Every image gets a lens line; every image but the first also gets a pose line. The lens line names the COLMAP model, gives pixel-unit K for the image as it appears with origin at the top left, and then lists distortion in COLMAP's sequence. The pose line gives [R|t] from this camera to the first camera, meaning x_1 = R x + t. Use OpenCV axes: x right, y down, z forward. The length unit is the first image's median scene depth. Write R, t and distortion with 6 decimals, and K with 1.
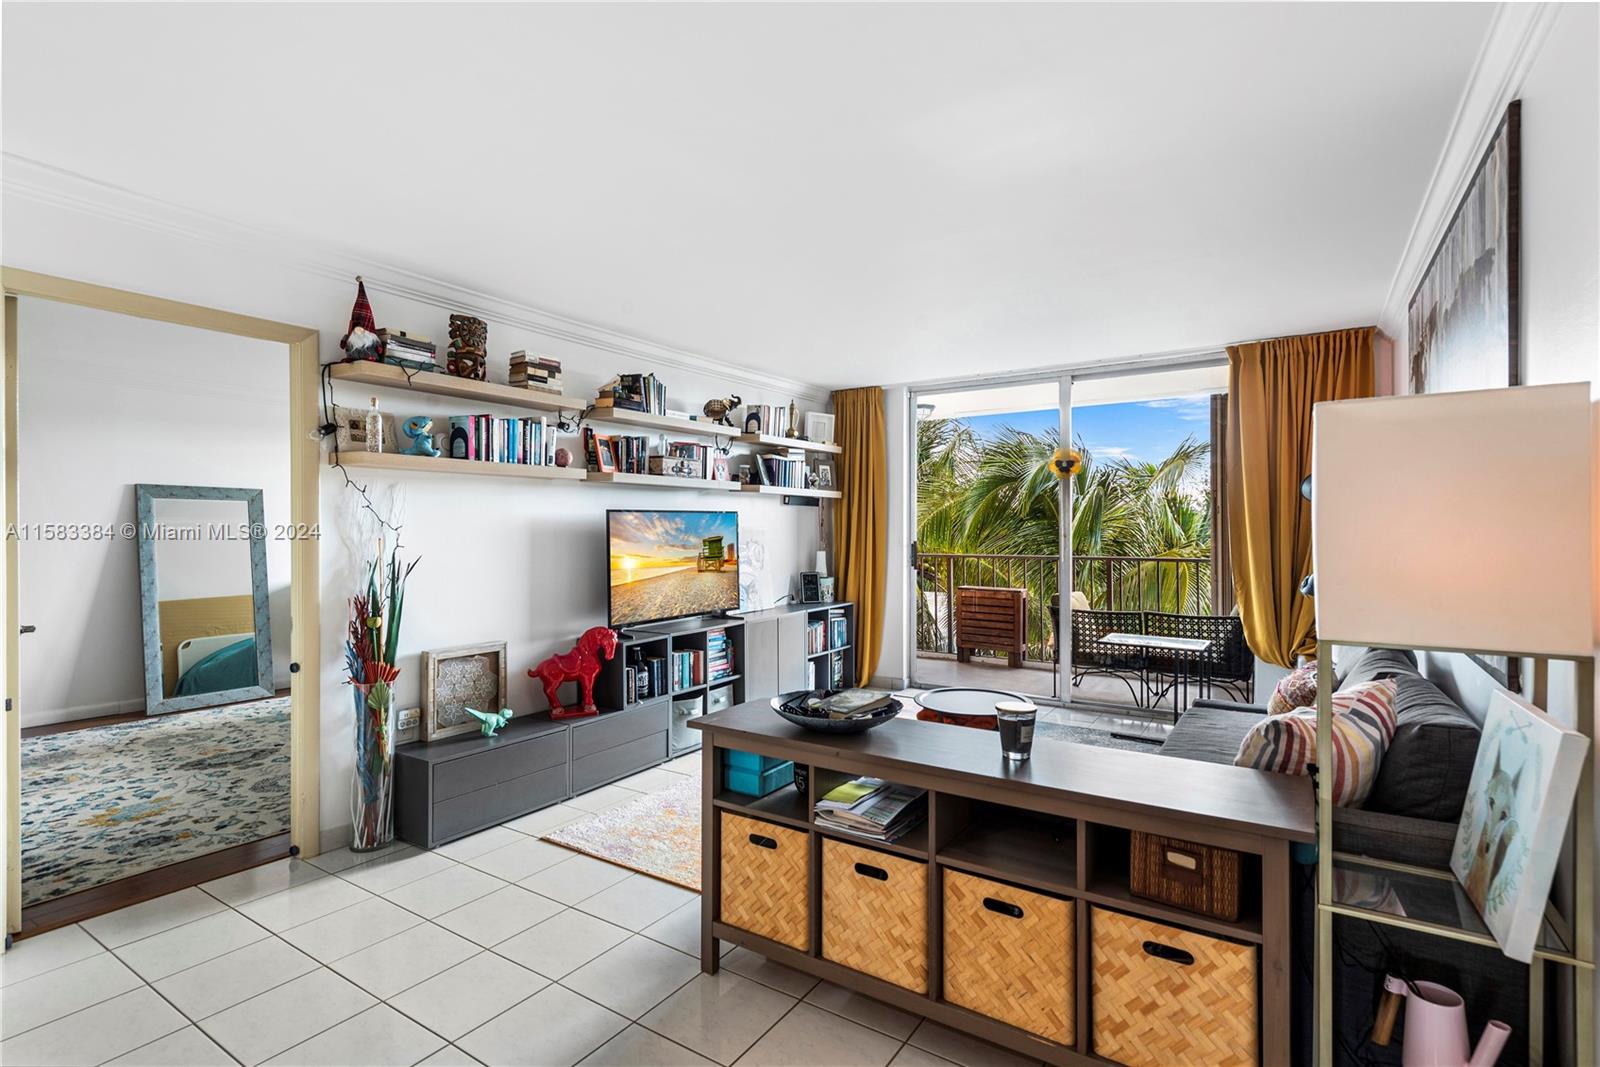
lens RADIAL K [[761.5, 0, 808.5], [0, 761.5, 530.6], [0, 0, 1]] dist [0.003796, -0.000805]
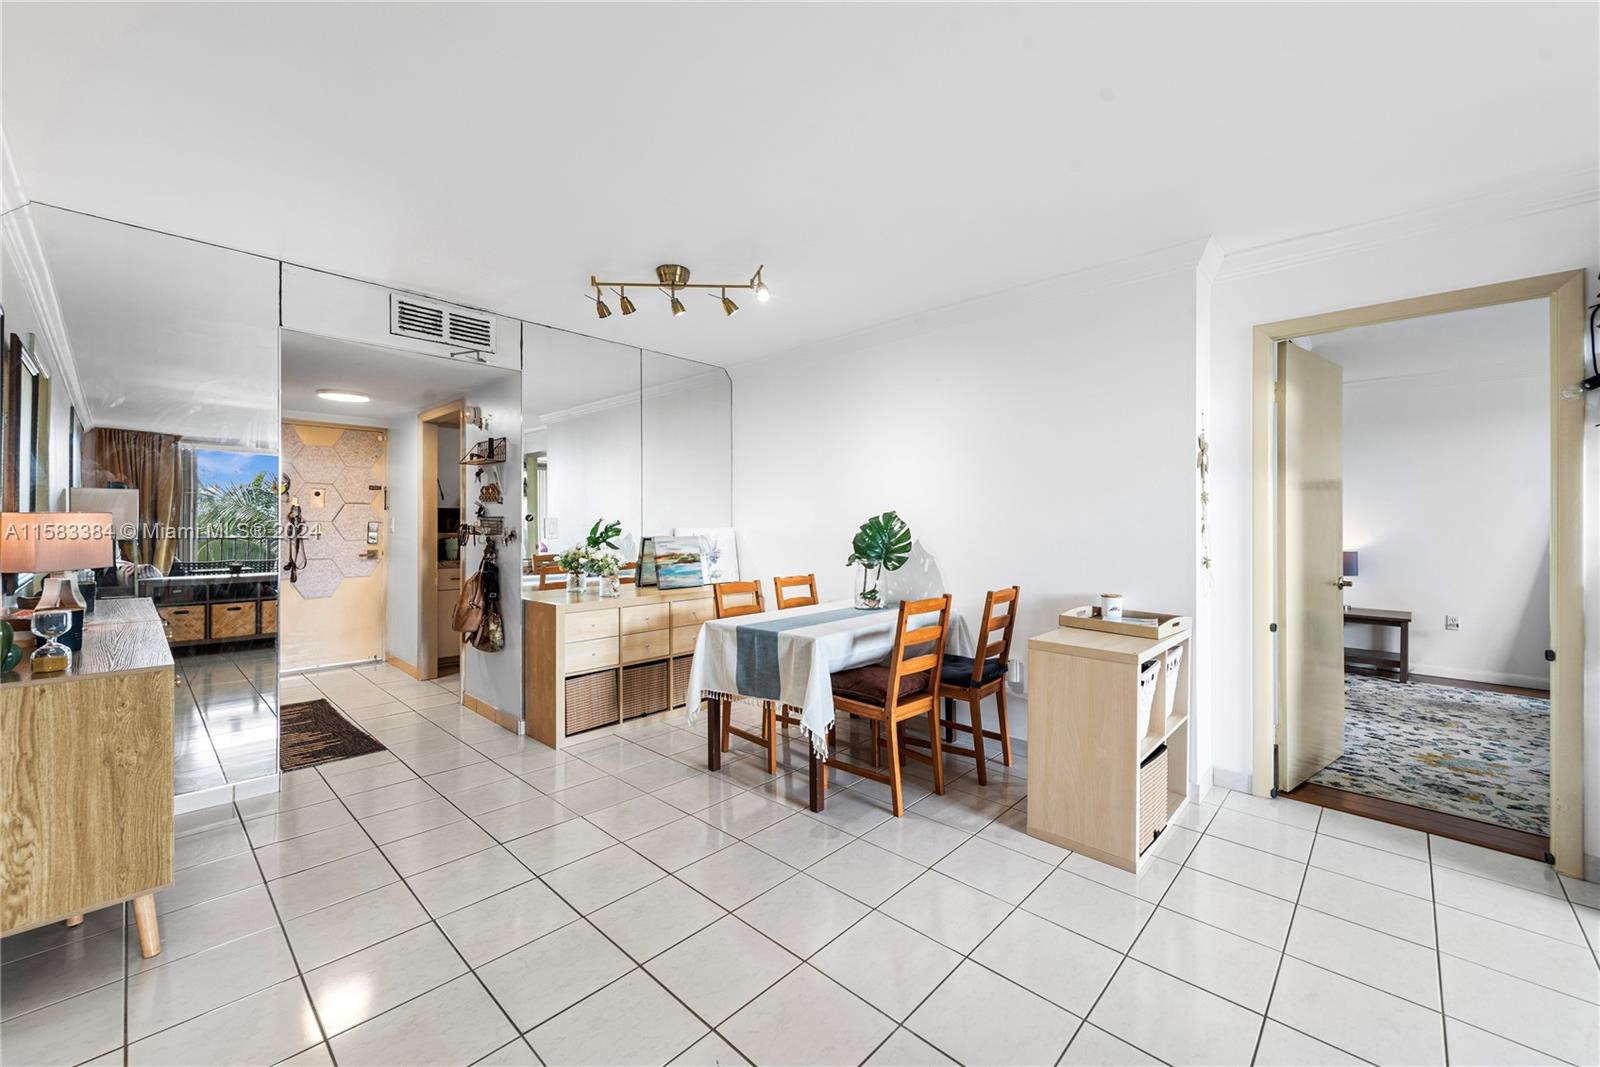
lens RADIAL K [[636.4, 0, 809.9], [0, 636.4, 513.5], [0, 0, 1]] dist [0.012895, -0.003698]
pose [[-0.175025, -0.014698, -0.984454, 0.214187], [-0.003325, 0.999892, -0.014338, 0.026487], [0.984558, 0.000764, -0.175055, 0.260198]]
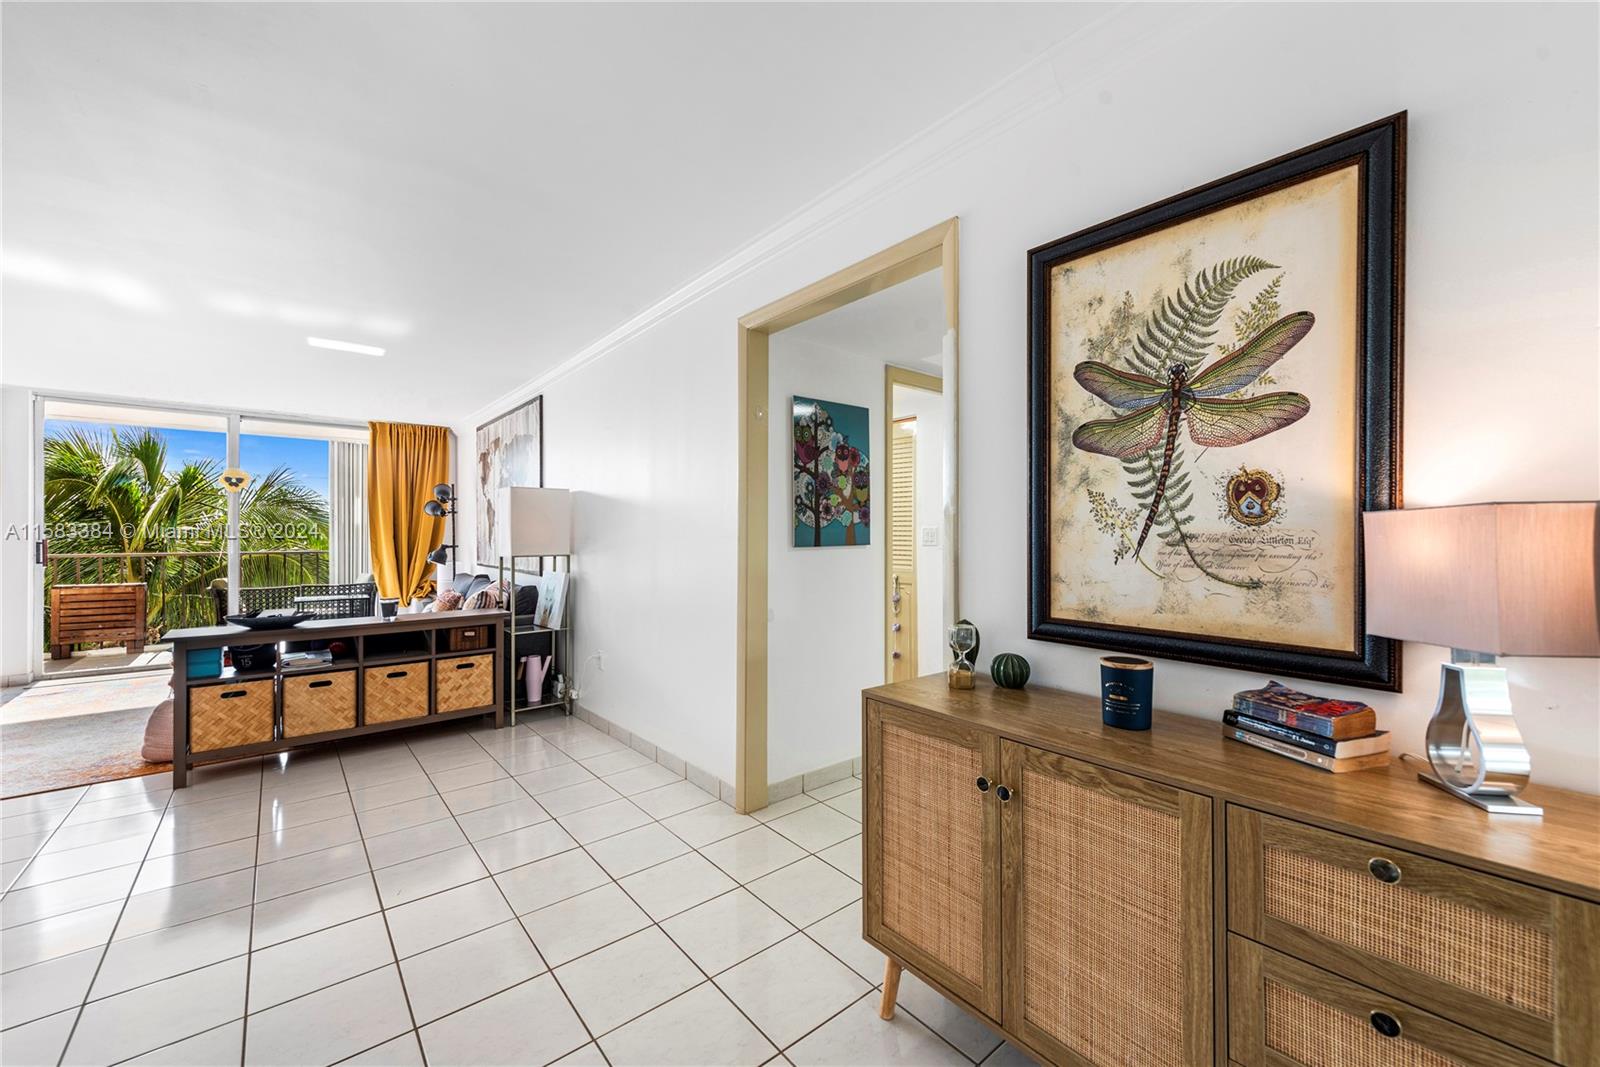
lens RADIAL K [[626.2, 0, 814.7], [0, 626.2, 534.4], [0, 0, 1]] dist [0.010504, -0.004272]
pose [[0.284772, 0.005089, 0.958582, -0.774001], [0.003289, 0.999975, -0.006286, 0.031549], [-0.958590, 0.004942, 0.284748, -0.521831]]
